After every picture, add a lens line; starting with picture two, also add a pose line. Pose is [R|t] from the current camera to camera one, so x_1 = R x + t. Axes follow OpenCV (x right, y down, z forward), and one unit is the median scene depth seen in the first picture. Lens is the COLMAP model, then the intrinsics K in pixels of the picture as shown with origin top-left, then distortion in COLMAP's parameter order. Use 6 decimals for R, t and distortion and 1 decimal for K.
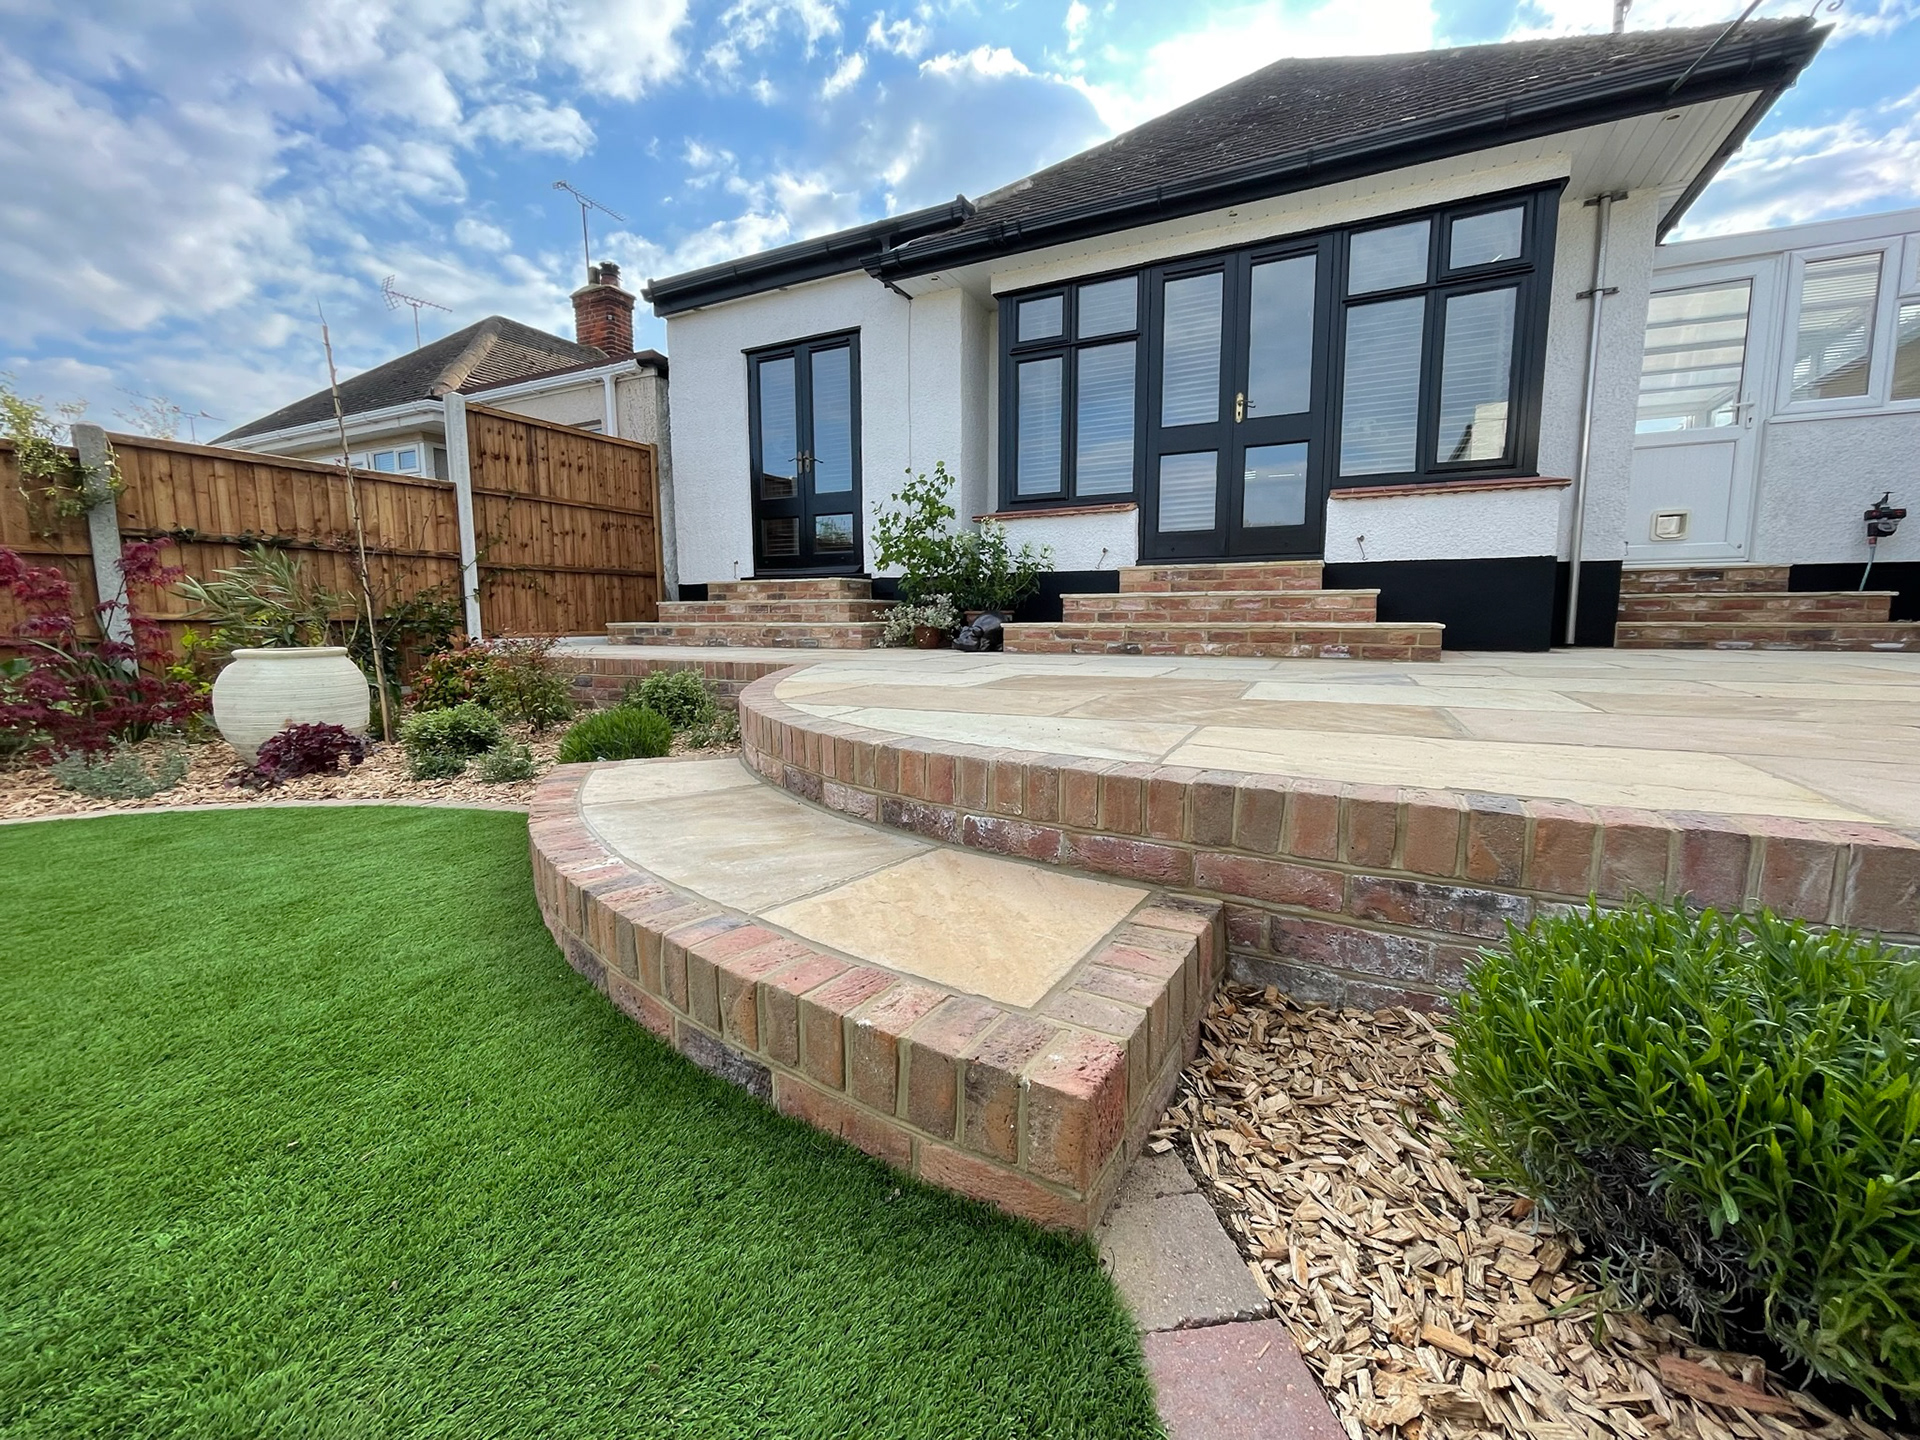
lens RADIAL K [[780.1, 0, 964.6], [0, 780.1, 711.1], [0, 0, 1]] dist [-0.001312, 0.000740]
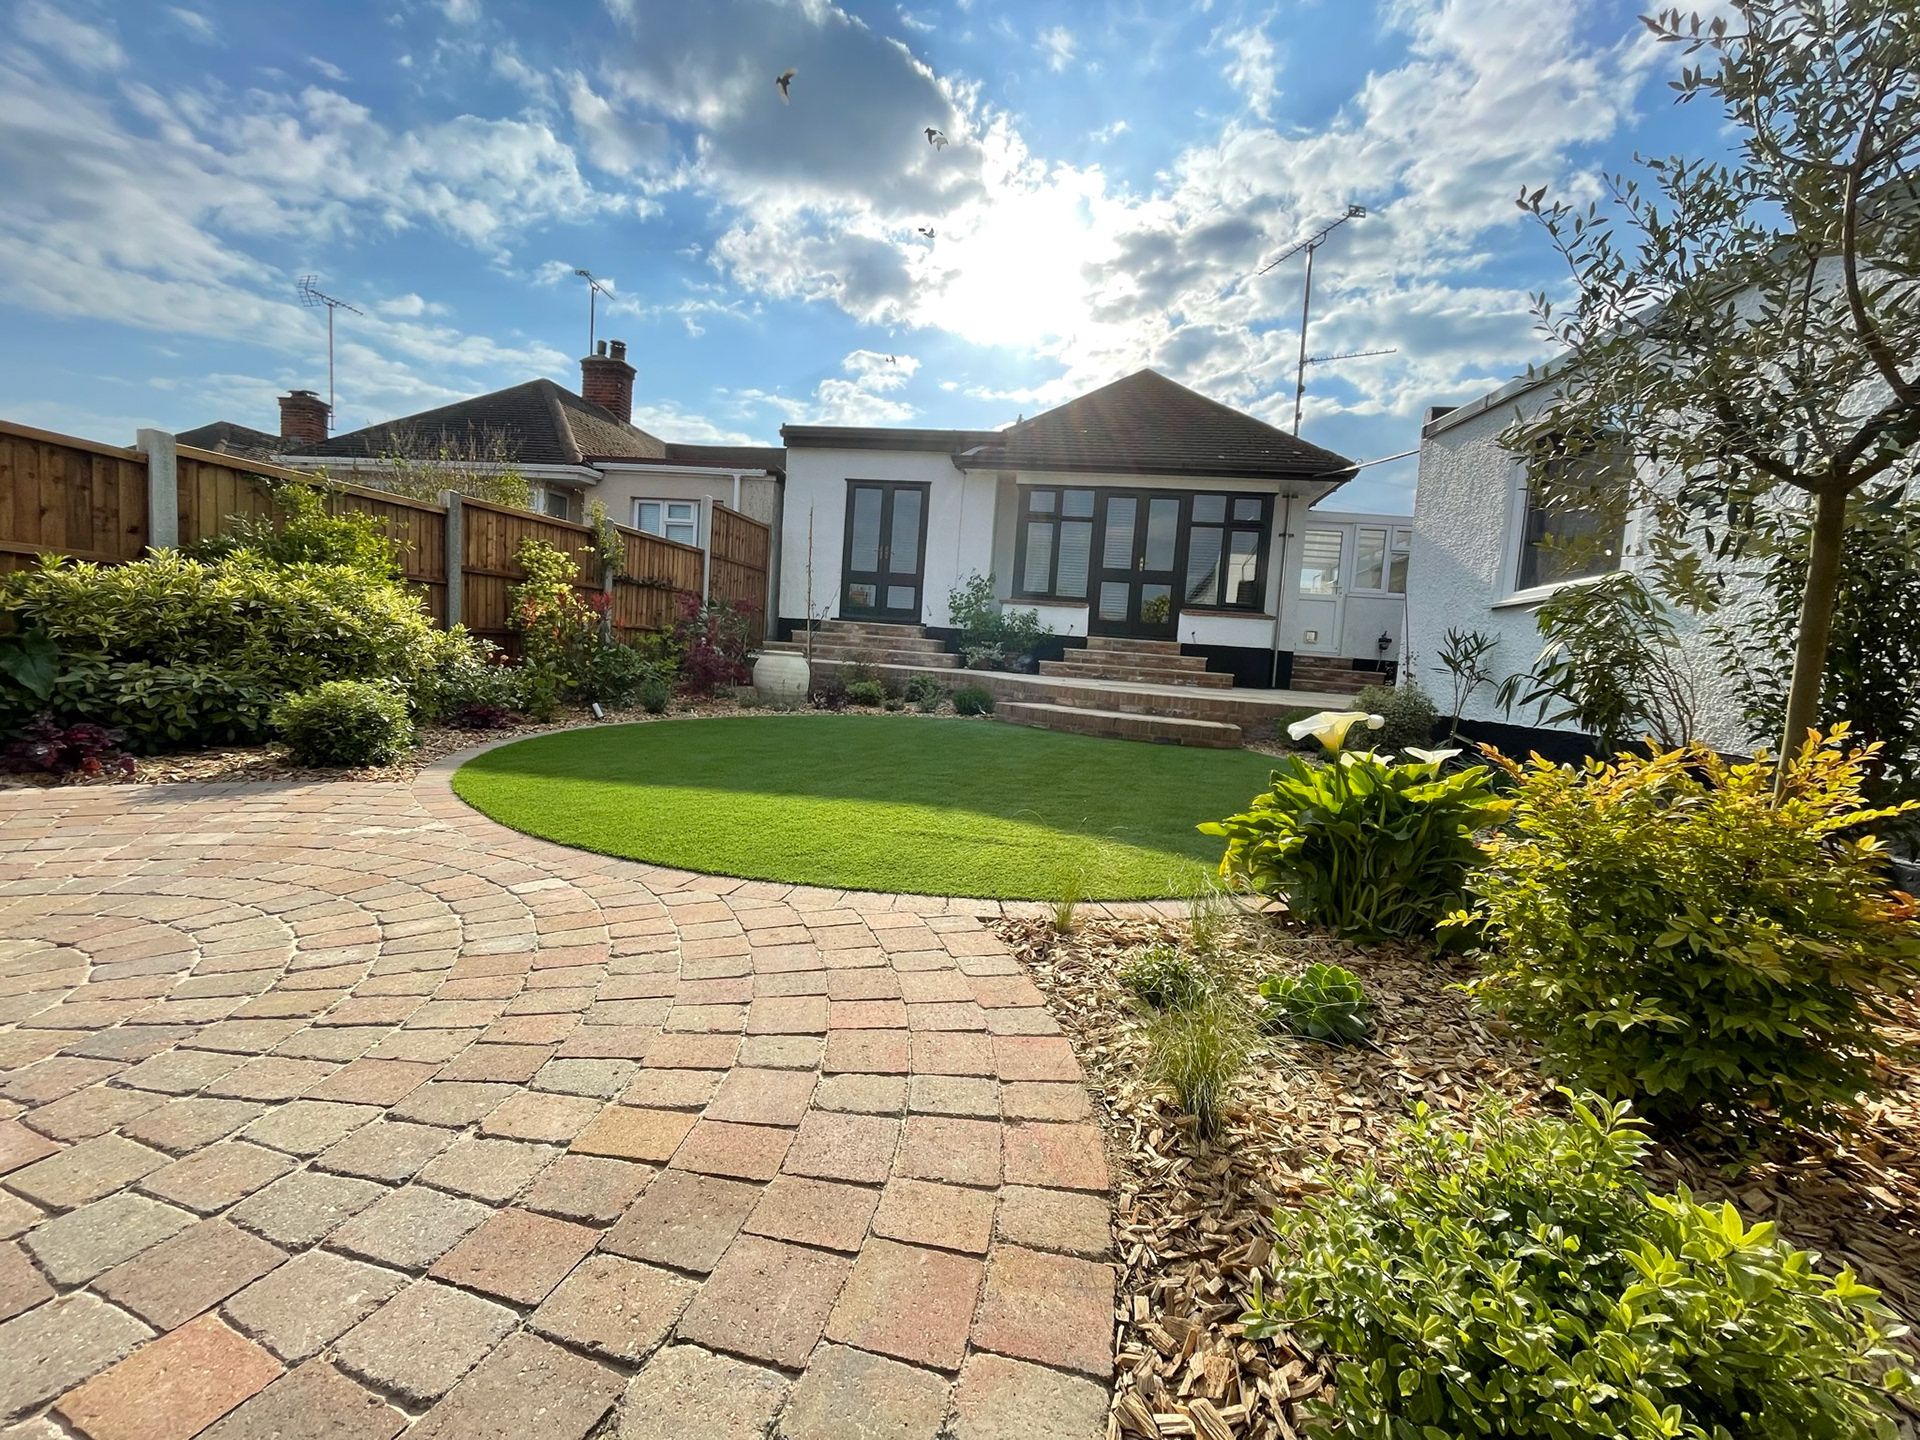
lens RADIAL K [[778.2, 0, 962.6], [0, 778.2, 704.0], [0, 0, 1]] dist [-0.008893, 0.010516]
pose [[0.952338, 0.052916, 0.300420, -0.657861], [-0.038910, 0.997867, -0.052420, 0.100922], [-0.302553, 0.038232, 0.952366, -0.759055]]
